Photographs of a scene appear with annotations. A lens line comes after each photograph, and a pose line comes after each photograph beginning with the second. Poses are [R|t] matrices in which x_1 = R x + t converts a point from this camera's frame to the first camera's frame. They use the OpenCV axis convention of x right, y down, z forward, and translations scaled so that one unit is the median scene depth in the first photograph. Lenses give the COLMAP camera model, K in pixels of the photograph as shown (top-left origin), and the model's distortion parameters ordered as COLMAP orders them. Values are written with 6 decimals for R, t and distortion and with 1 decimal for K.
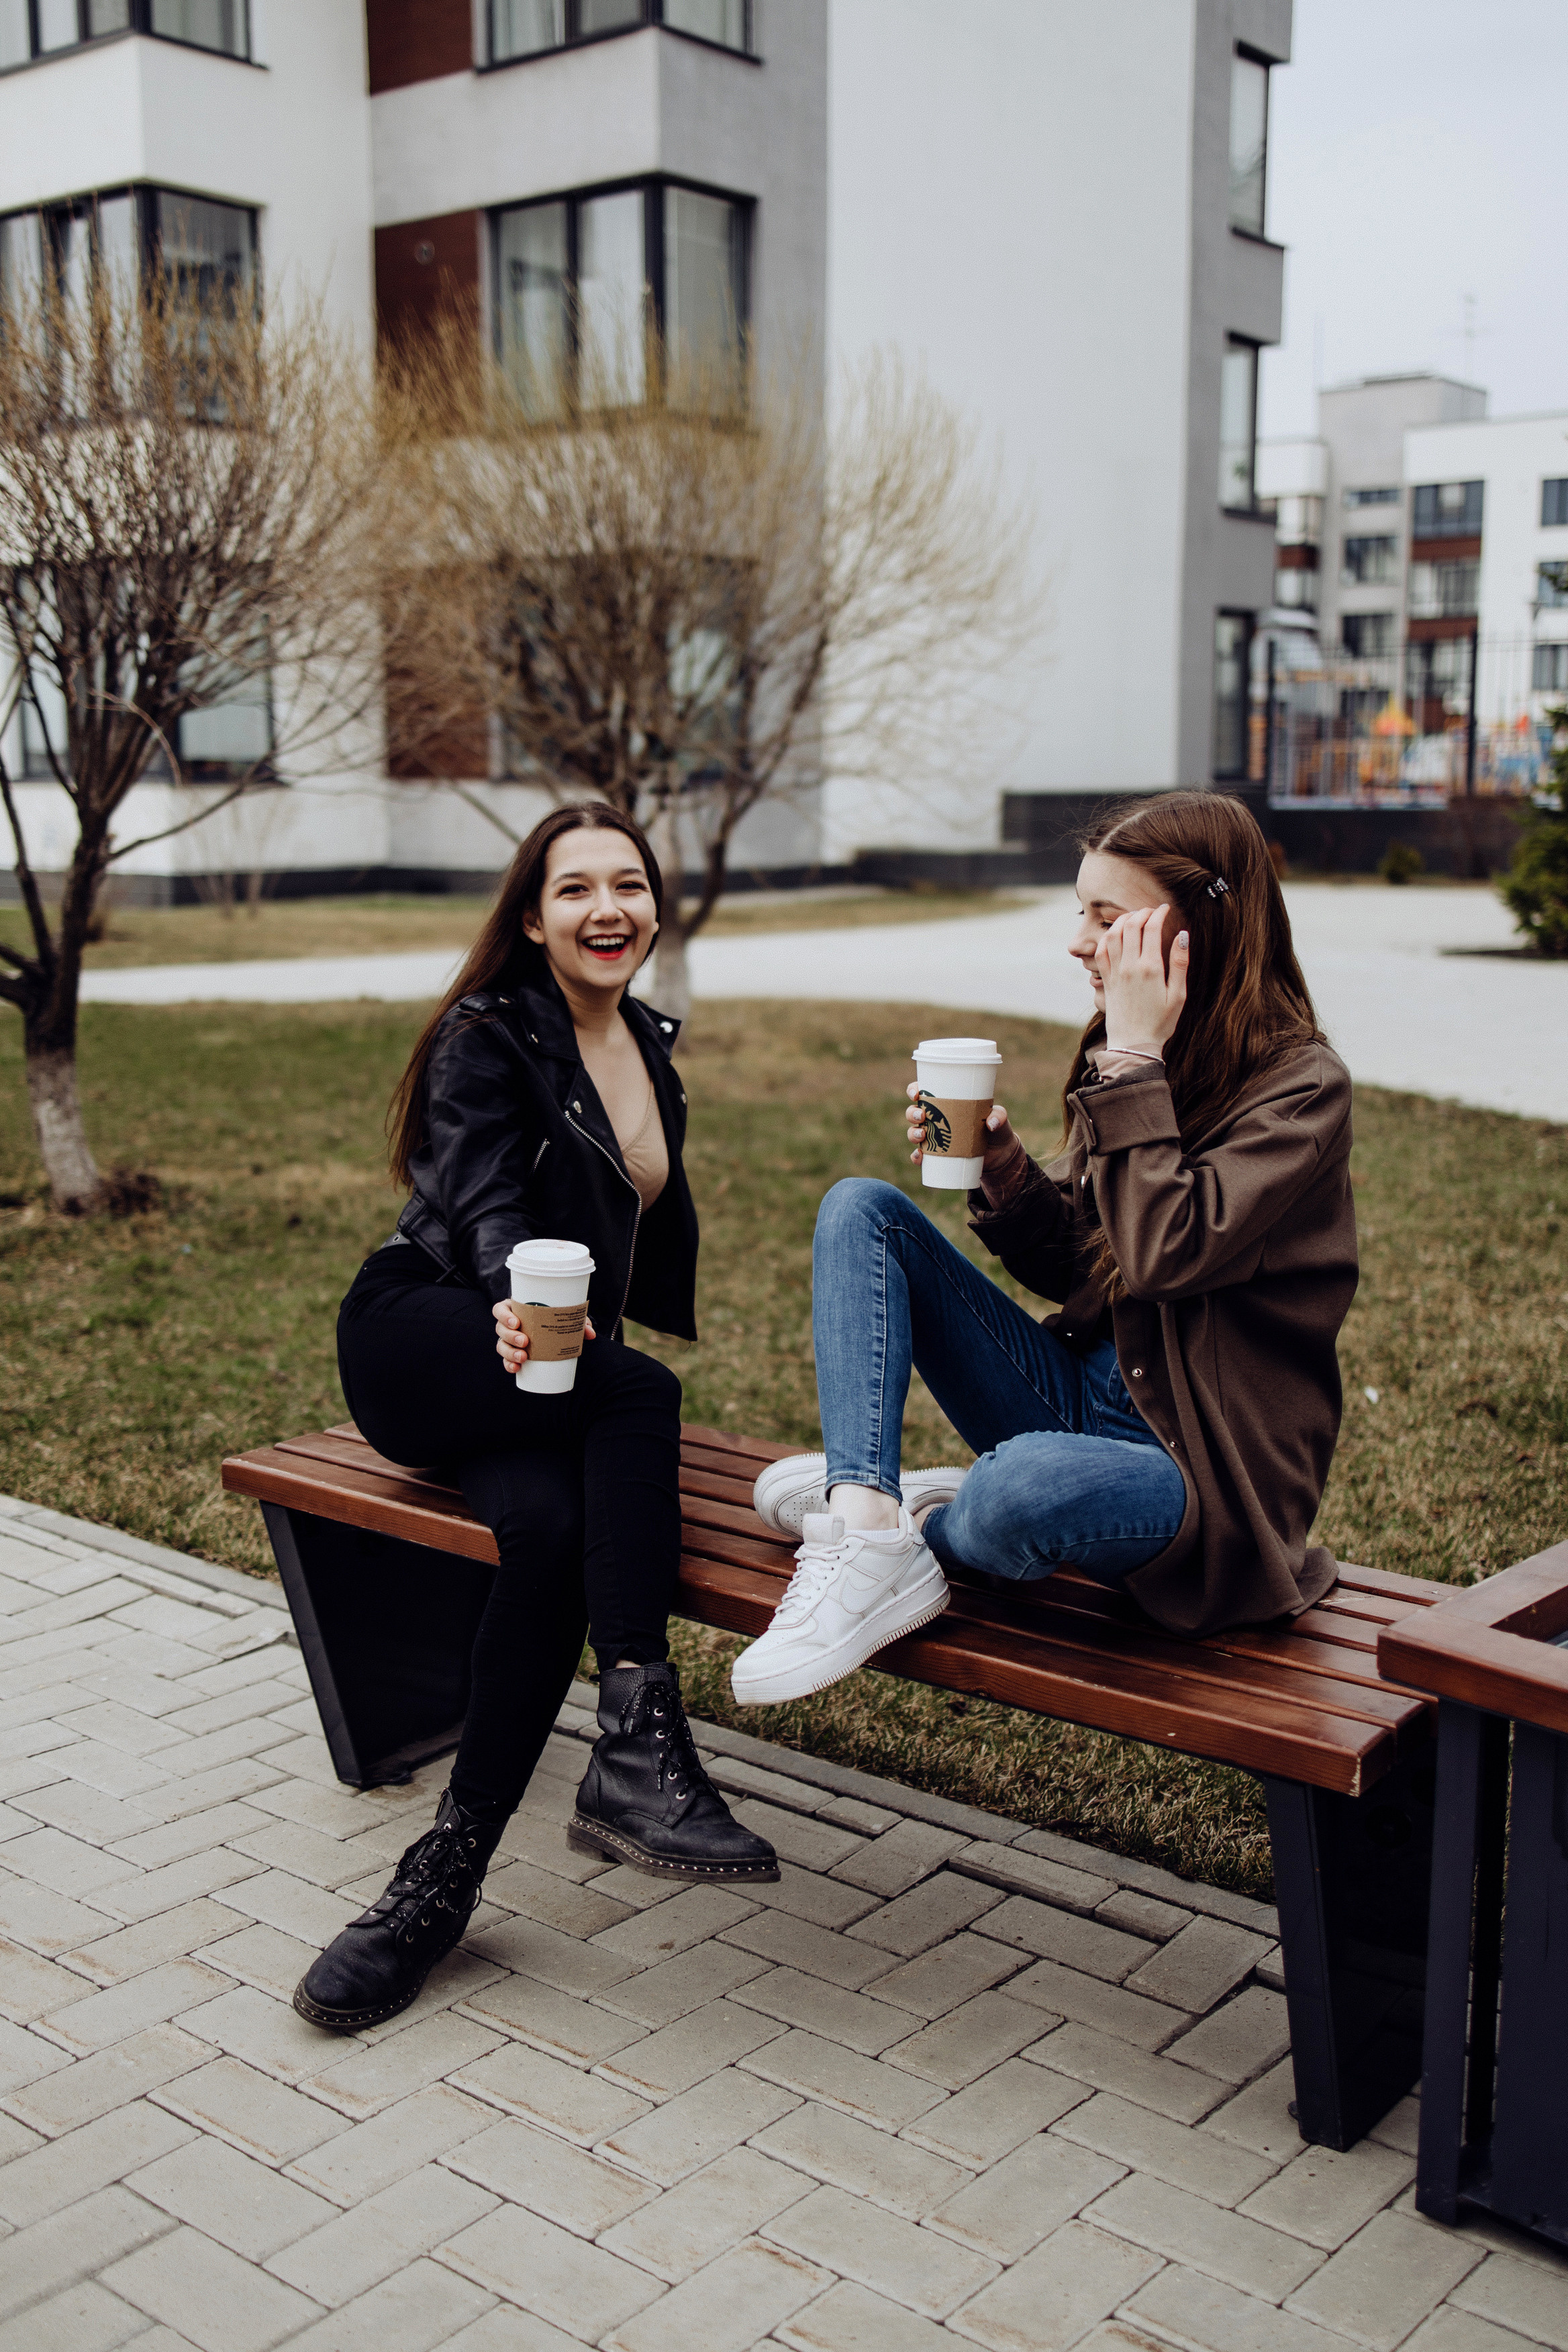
lens RADIAL K [[2445.4, 0, 780.4], [0, 2445.4, 1173.9], [0, 0, 1]] dist [0.012884, 0.000000]
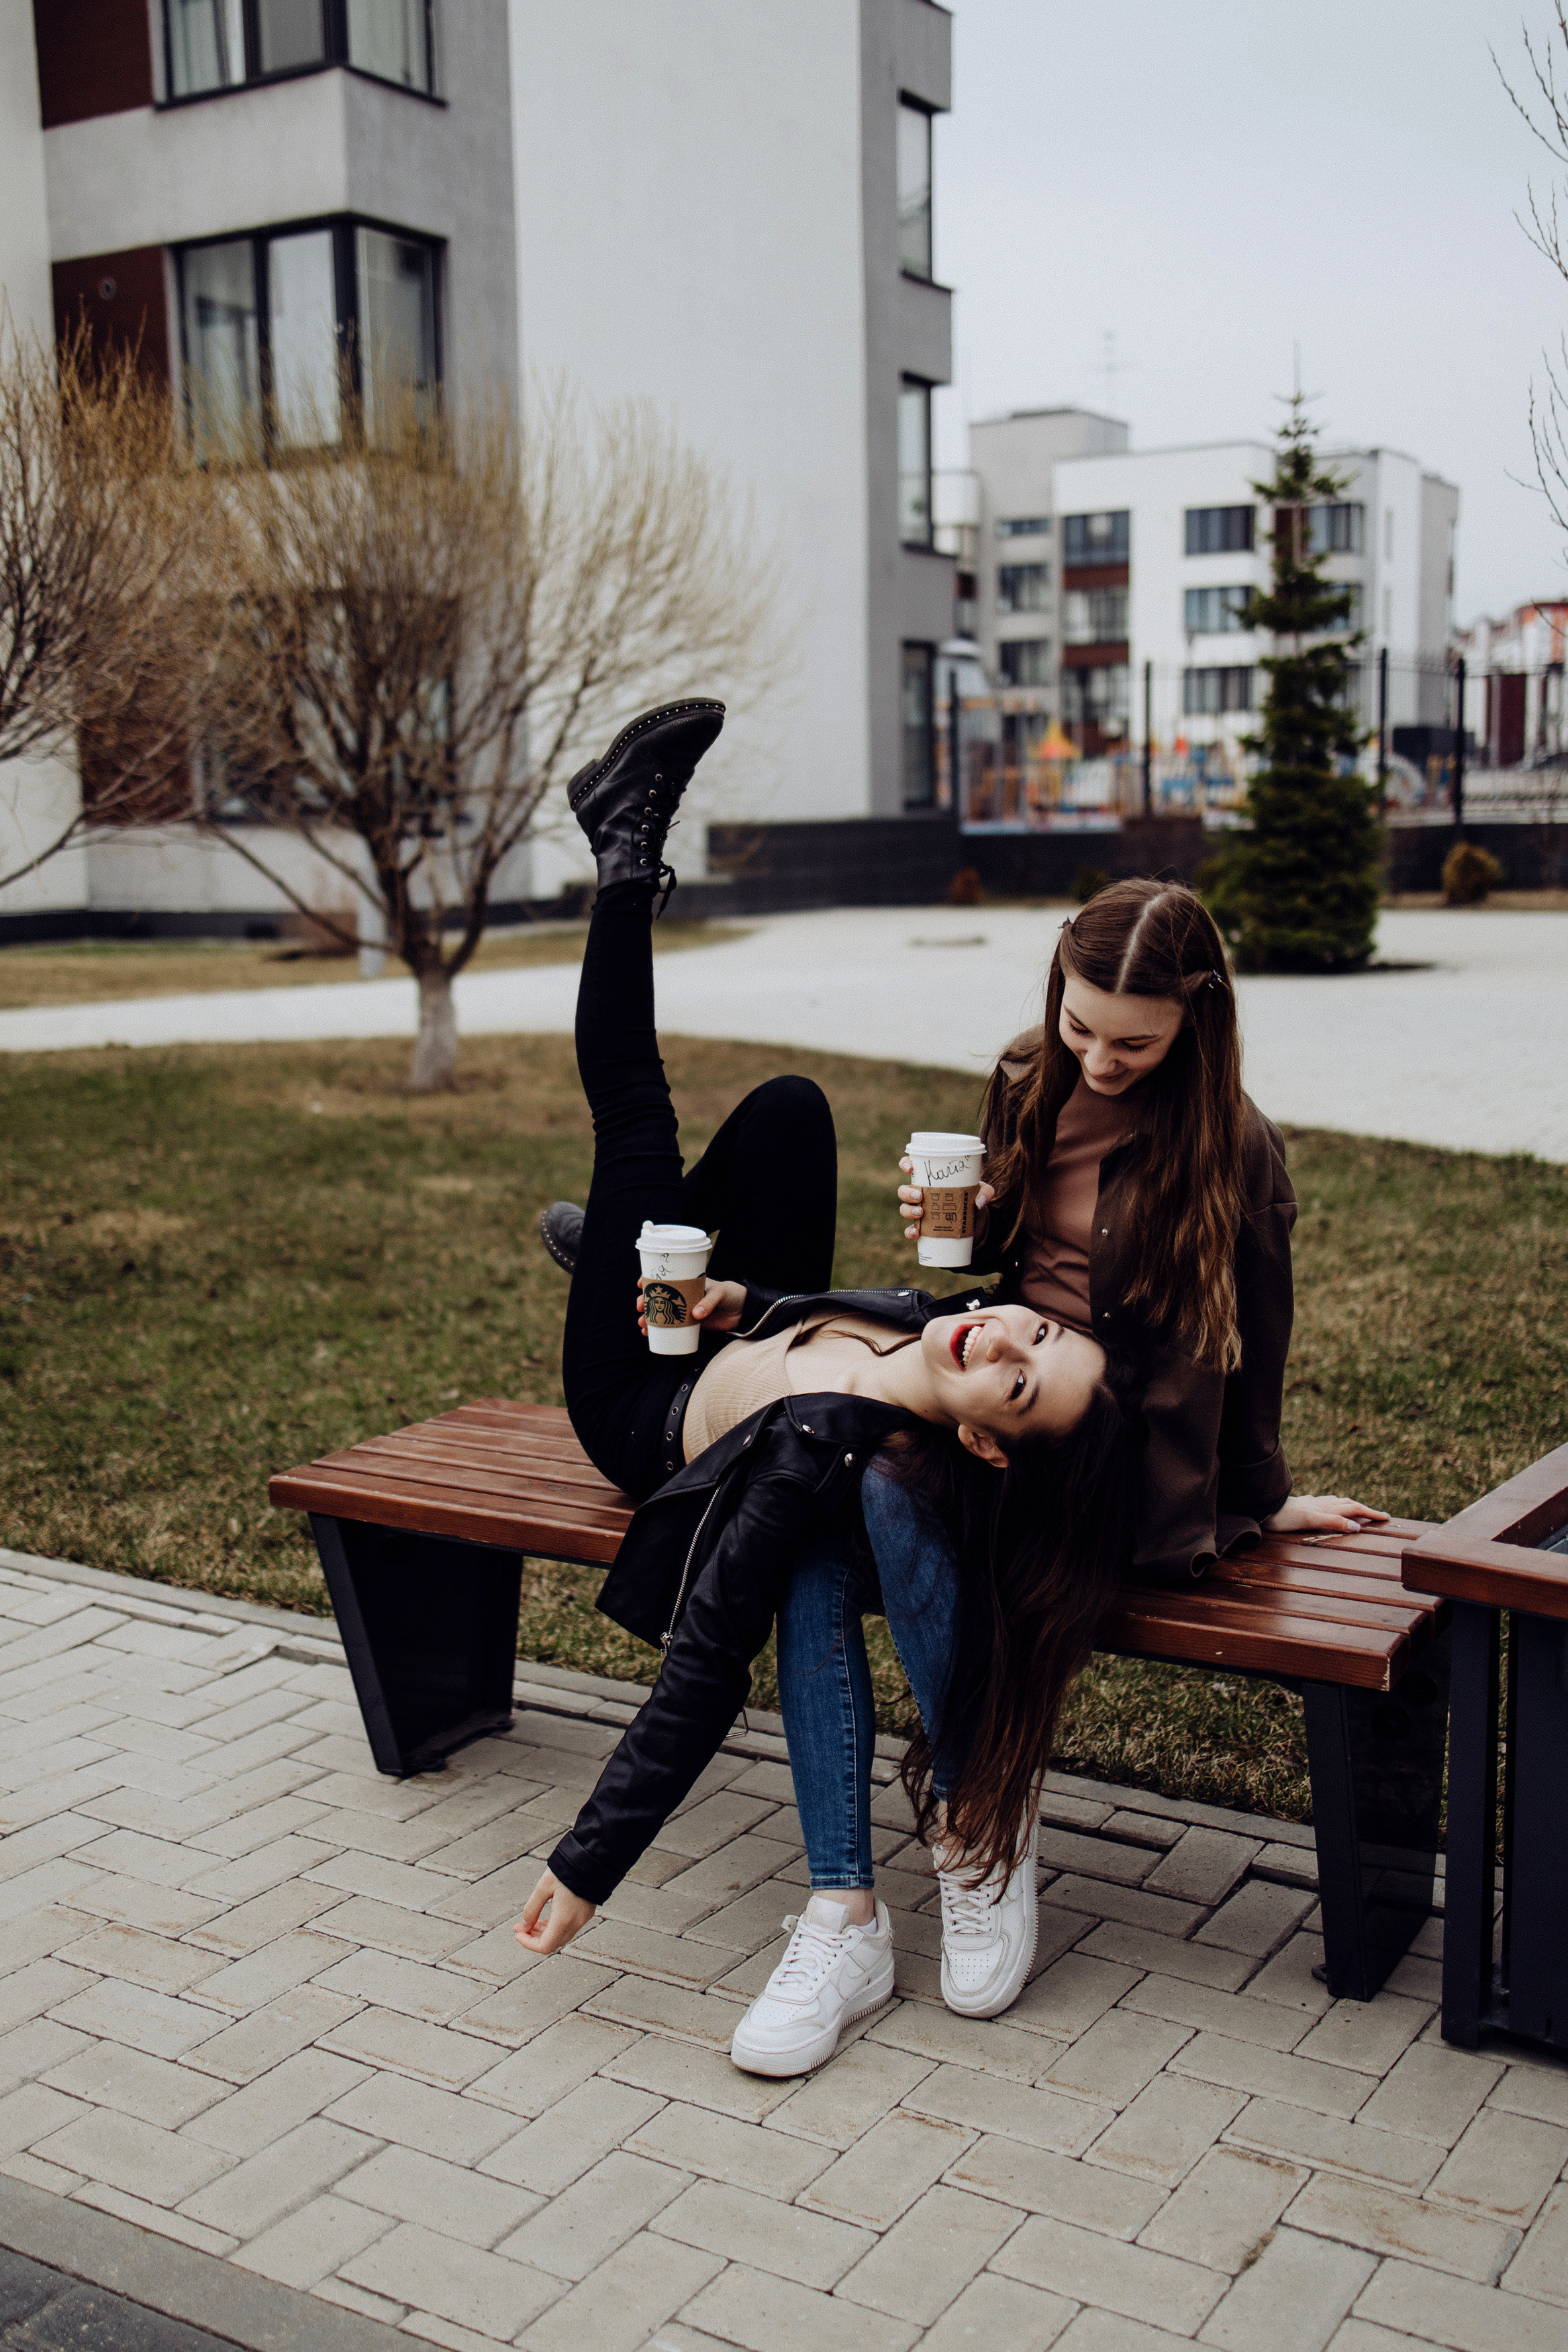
lens RADIAL K [[2445.4, 0, 793.9], [0, 2445.4, 1180.4], [0, 0, 1]] dist [0.012884, 0.000000]
pose [[0.990610, -0.037926, 0.131355, -0.082200], [0.039172, 0.999209, -0.006912, 0.001834], [-0.130989, 0.011993, 0.991311, -0.058927]]
